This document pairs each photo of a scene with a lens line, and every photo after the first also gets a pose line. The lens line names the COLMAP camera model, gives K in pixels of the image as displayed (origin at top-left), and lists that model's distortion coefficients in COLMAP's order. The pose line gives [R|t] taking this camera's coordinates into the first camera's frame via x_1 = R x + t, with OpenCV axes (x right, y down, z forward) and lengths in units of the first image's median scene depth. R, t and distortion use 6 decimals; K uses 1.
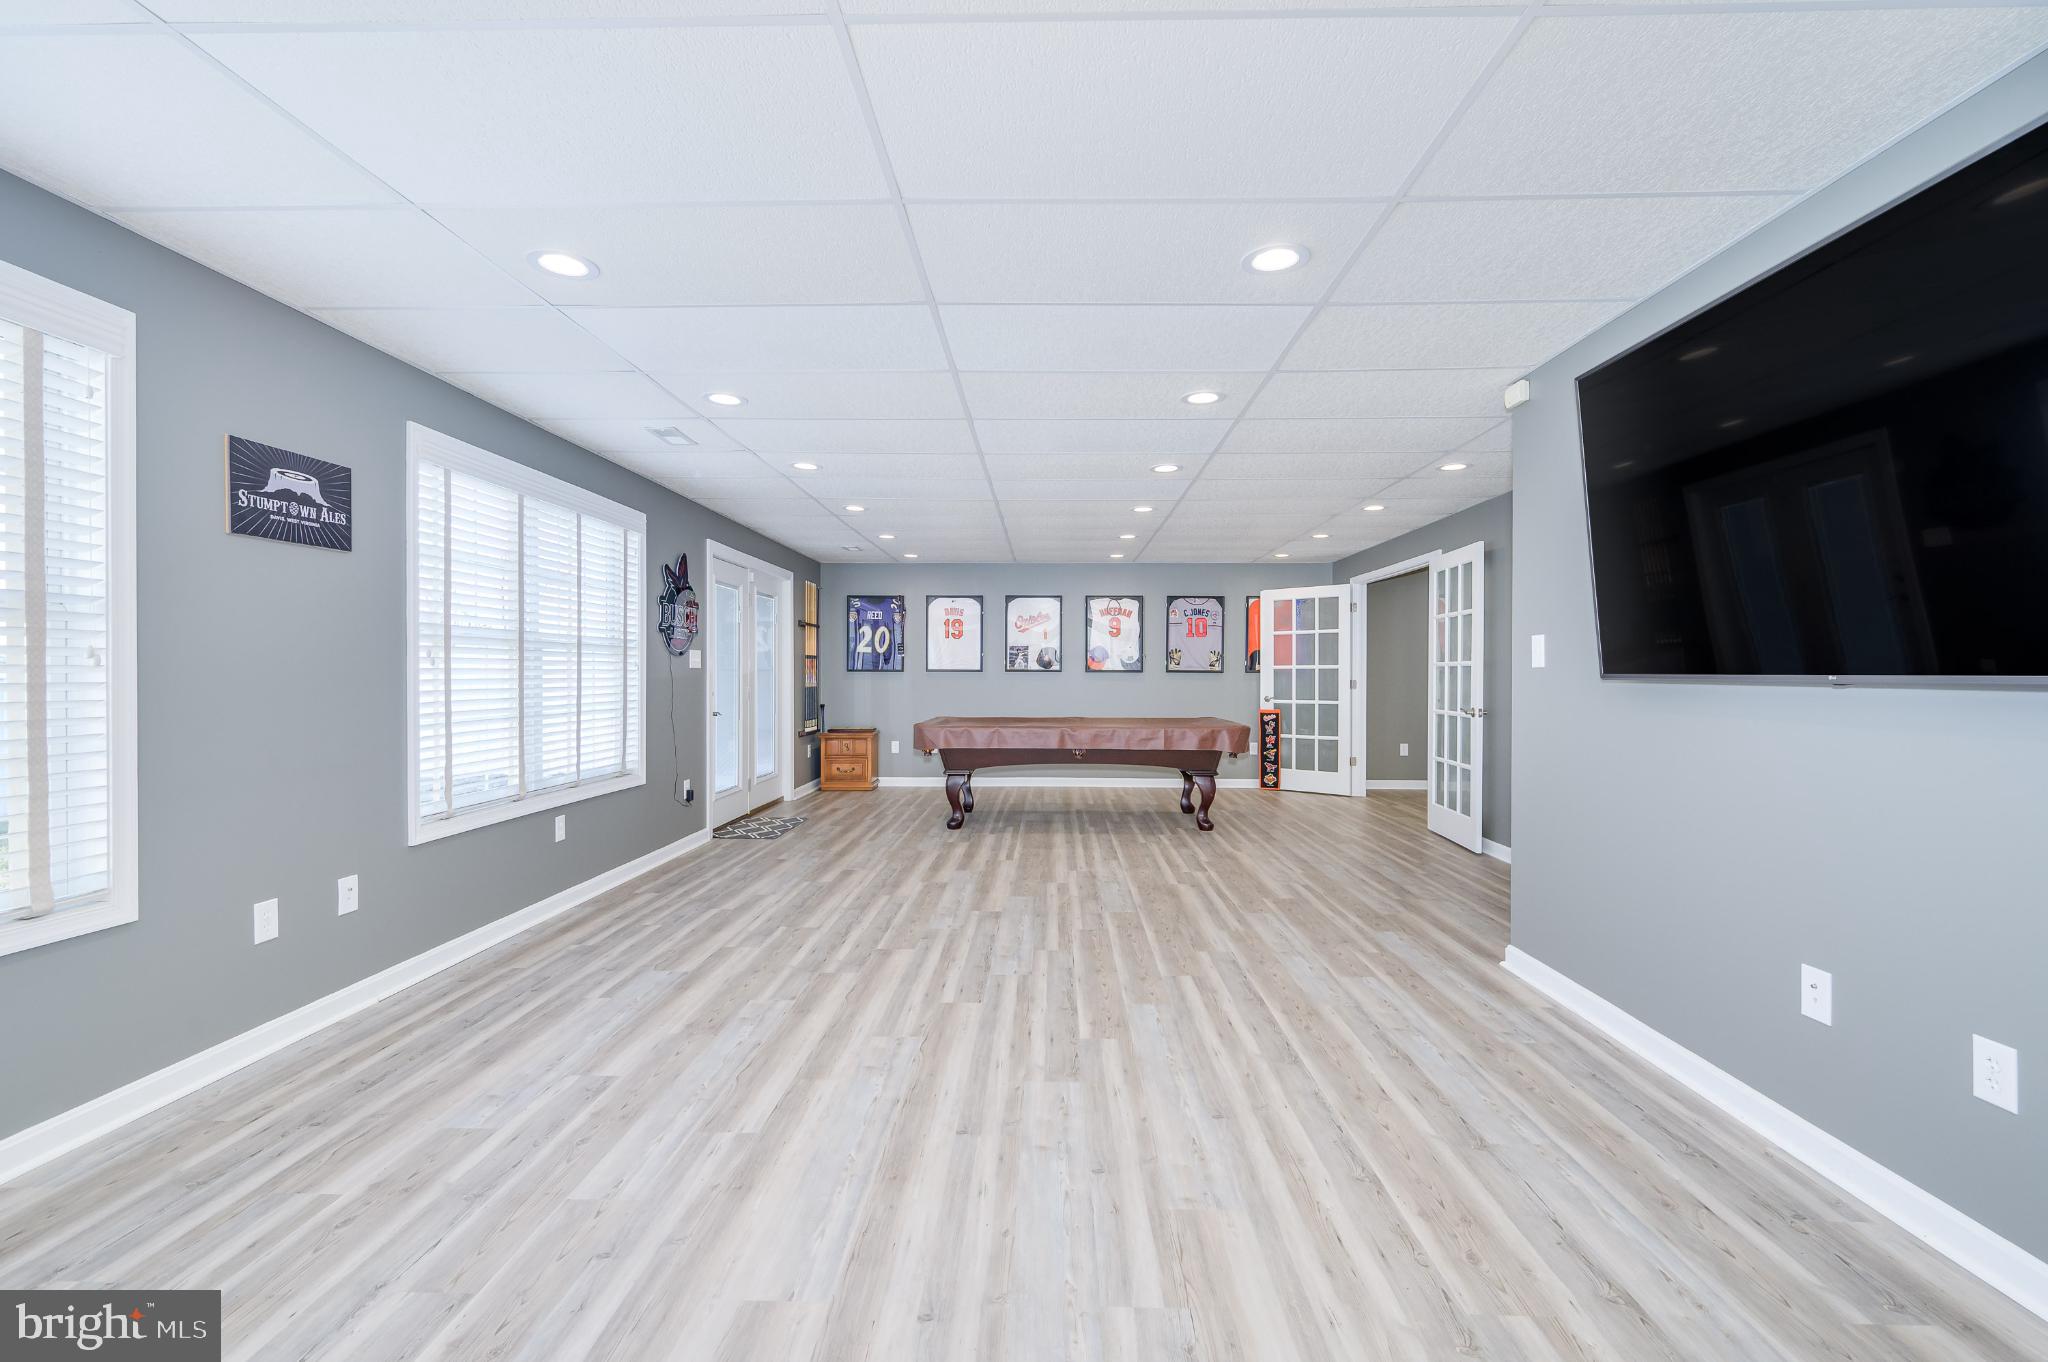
lens RADIAL K [[881.9, 0, 1030.1], [0, 881.9, 678.8], [0, 0, 1]] dist [0.000595, 0.000194]
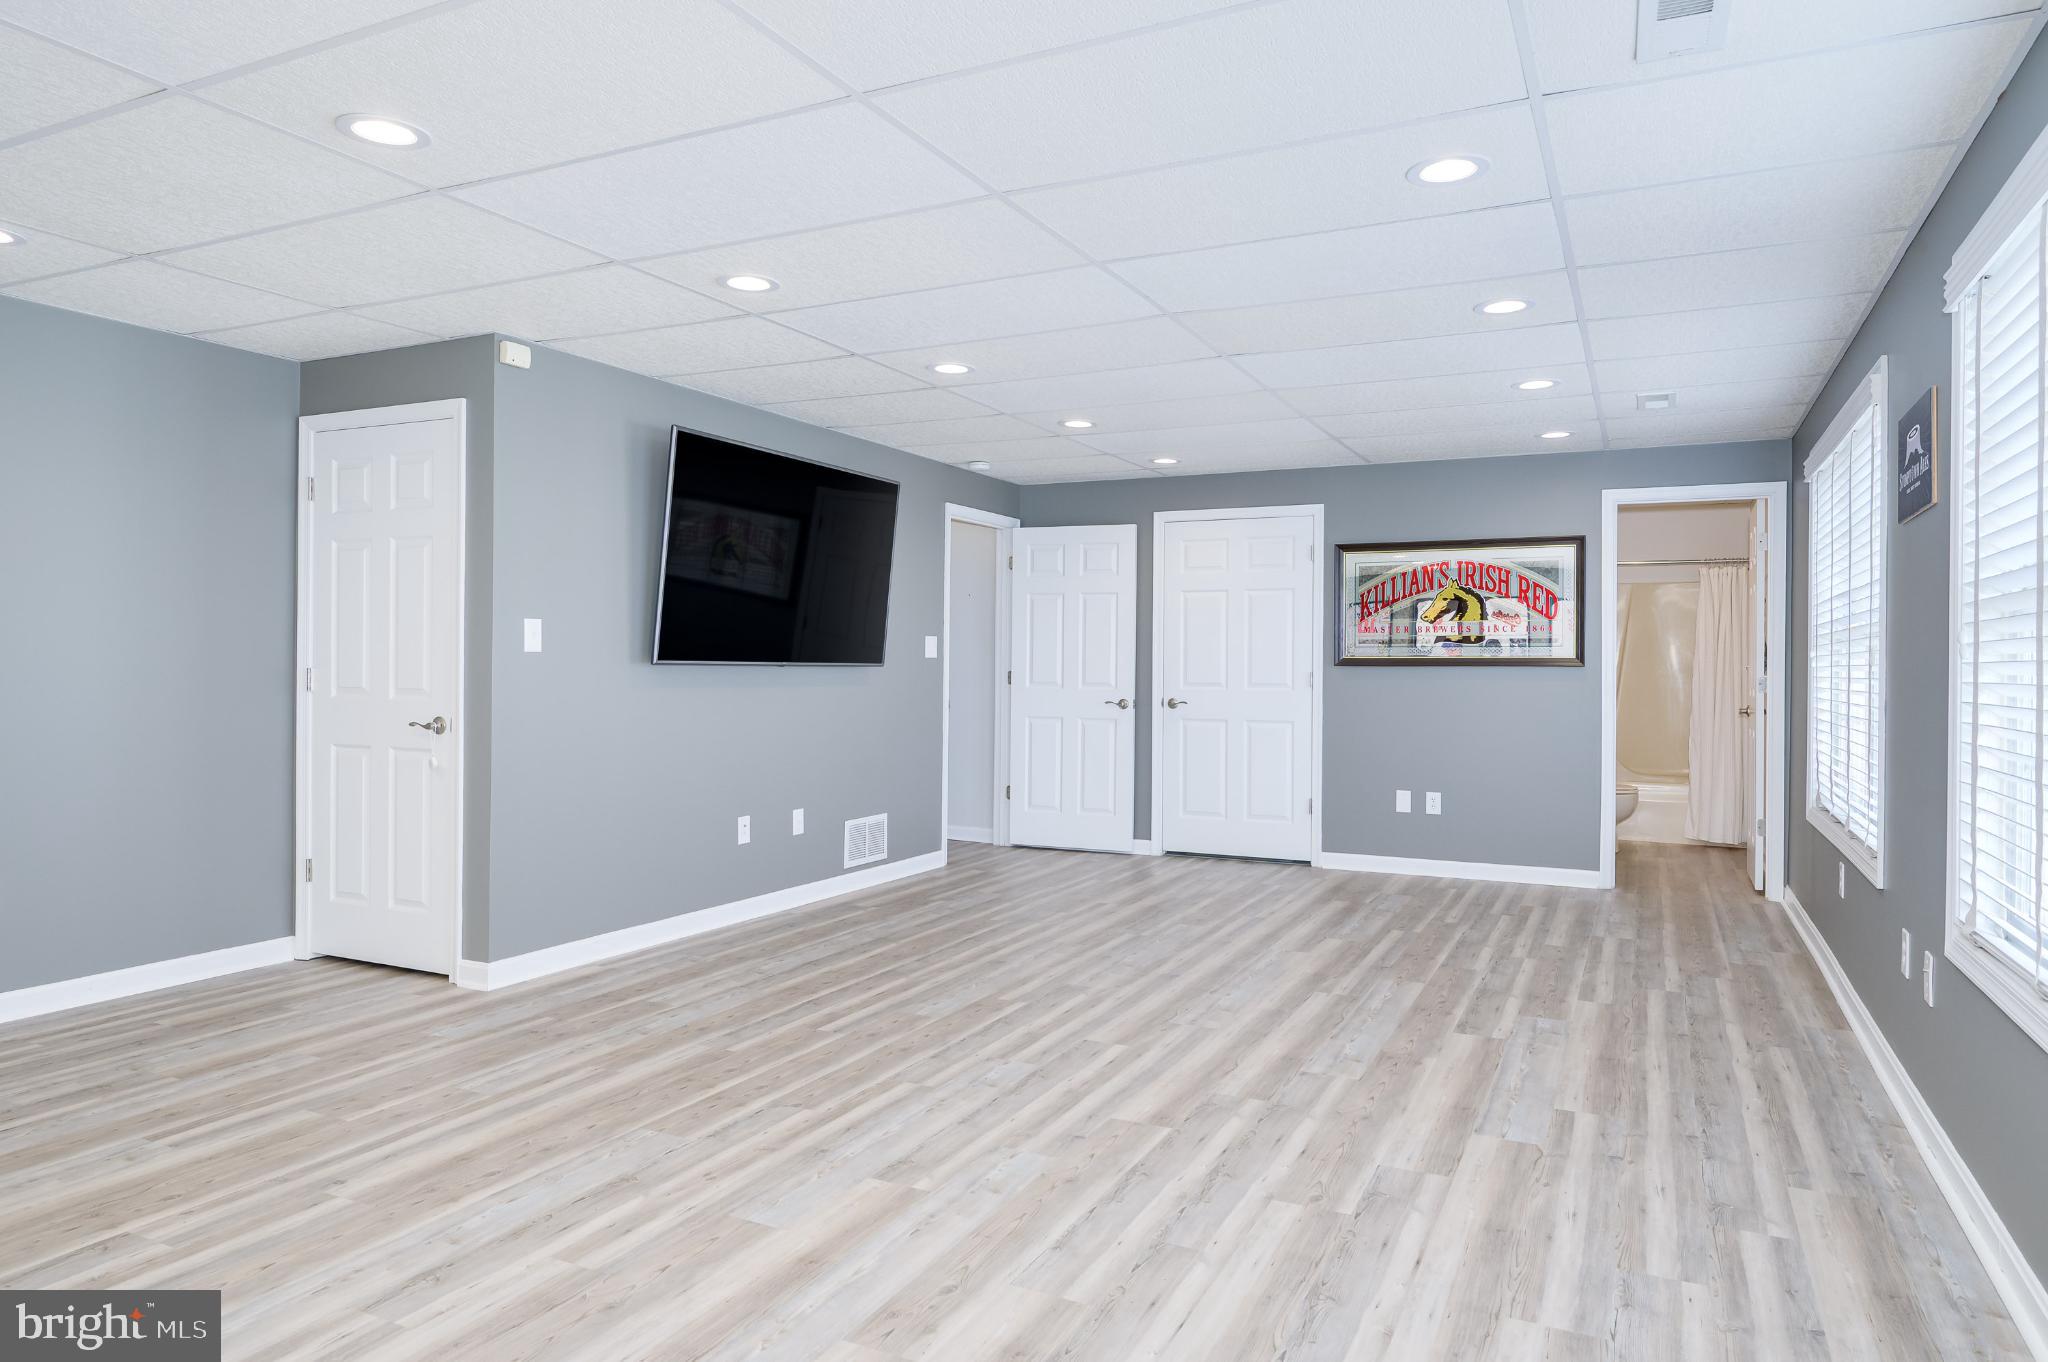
lens RADIAL K [[1251.3, 0, 1020.0], [0, 1251.3, 673.2], [0, 0, 1]] dist [0.004999, 0.000667]
pose [[-0.905131, -0.011730, 0.424970, -0.403425], [-0.006809, 0.999891, 0.013096, -0.005741], [-0.425077, 0.008960, -0.905113, 1.672183]]
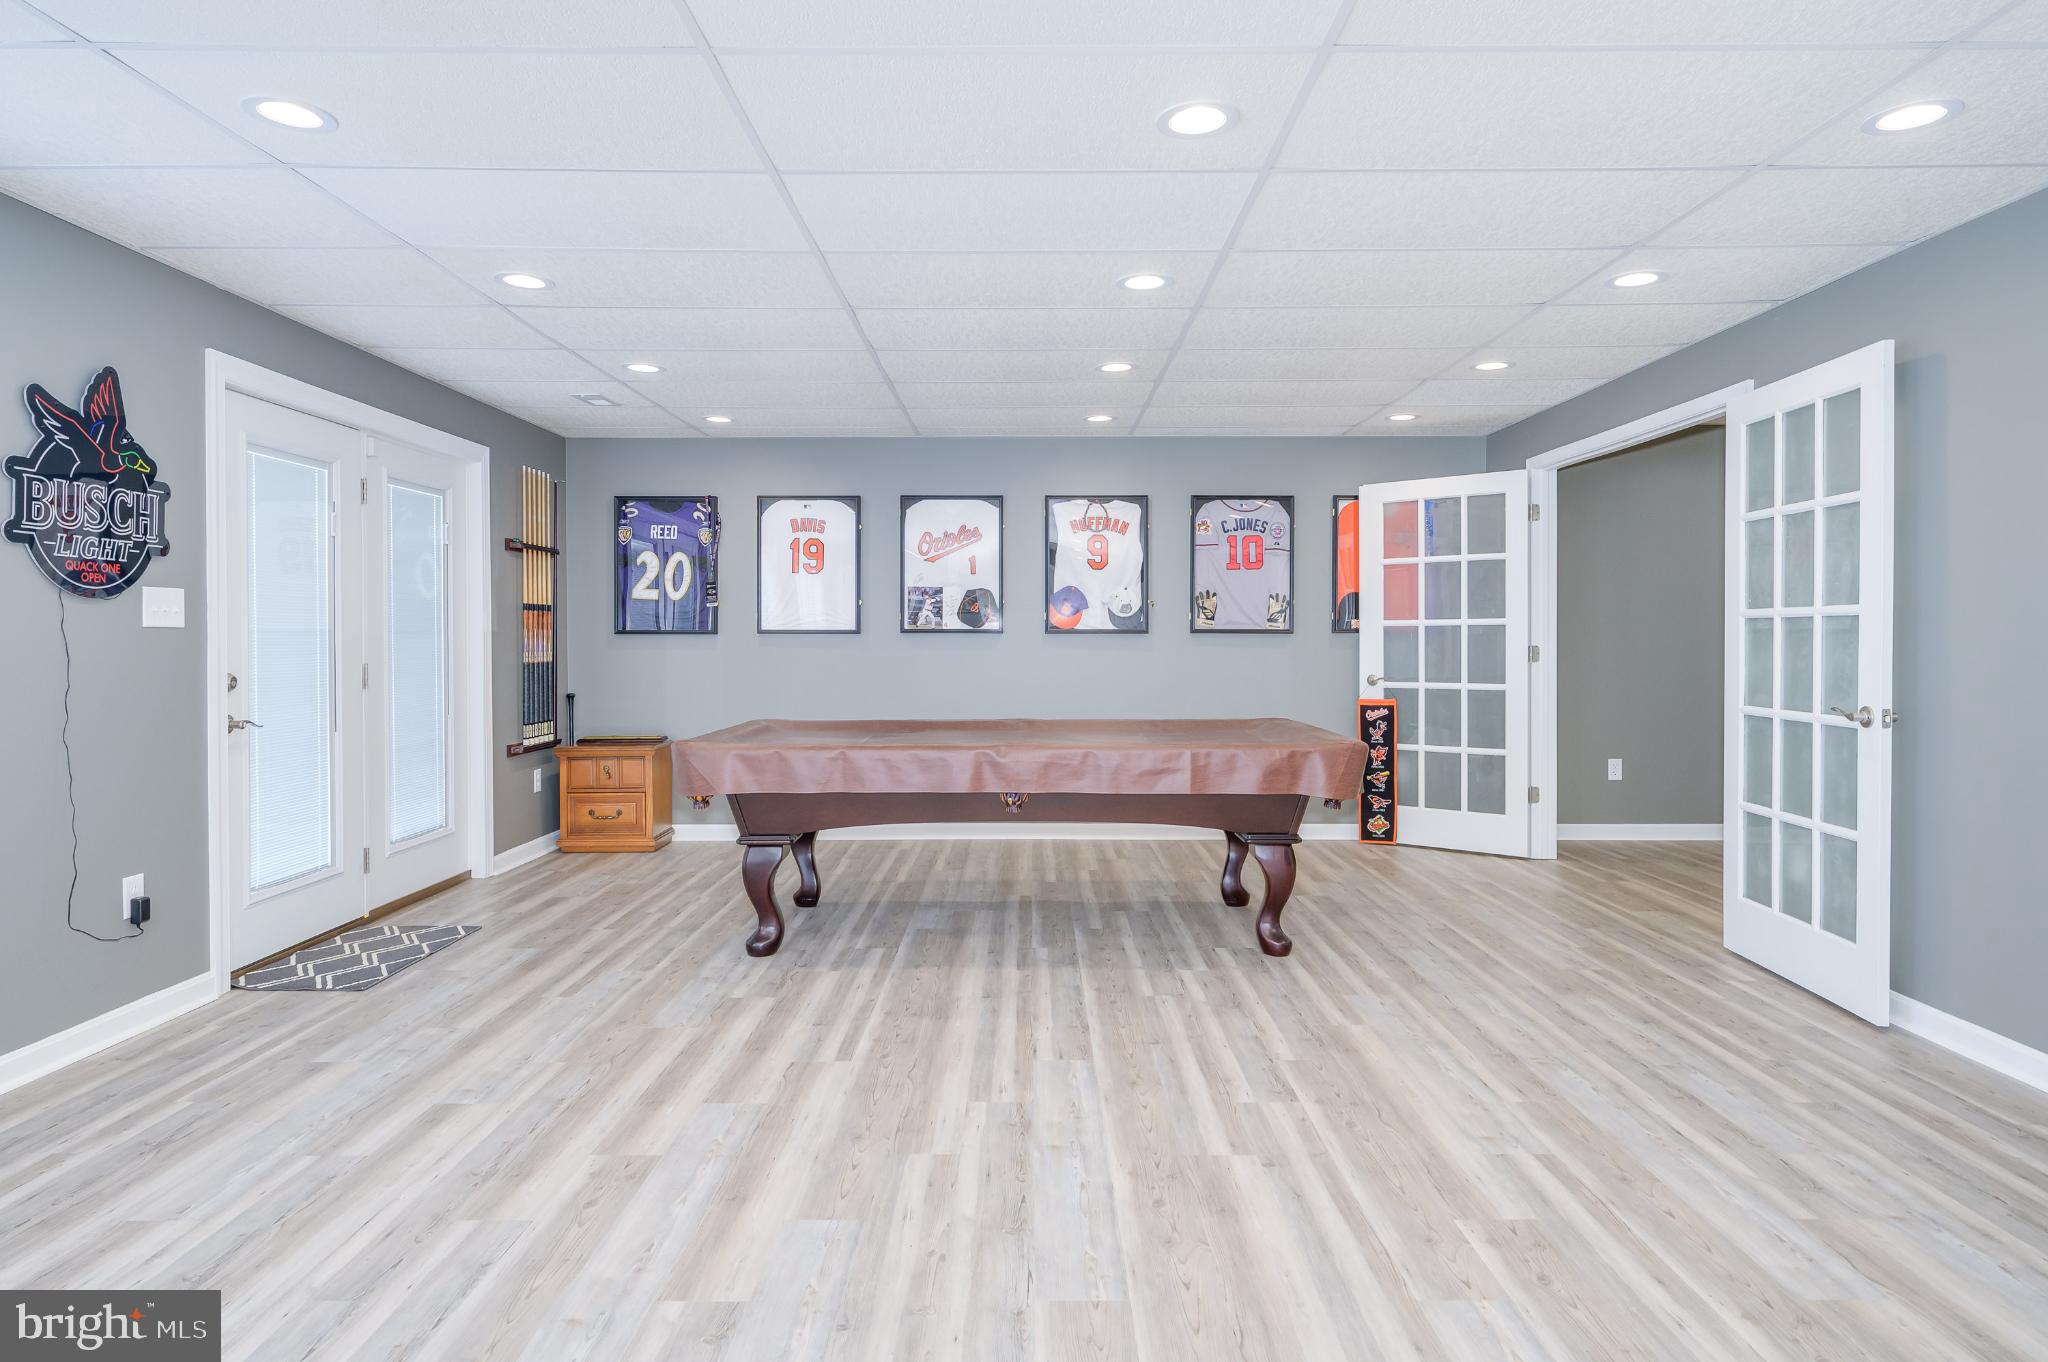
lens RADIAL K [[1190.7, 0, 1016.0], [0, 1190.7, 660.7], [0, 0, 1]] dist [-0.007539, 0.005427]
pose [[0.999904, -0.004472, 0.013083, 0.077162], [0.004292, 0.999896, 0.013790, -0.002007], [-0.013143, -0.013733, 0.999819, 0.562880]]
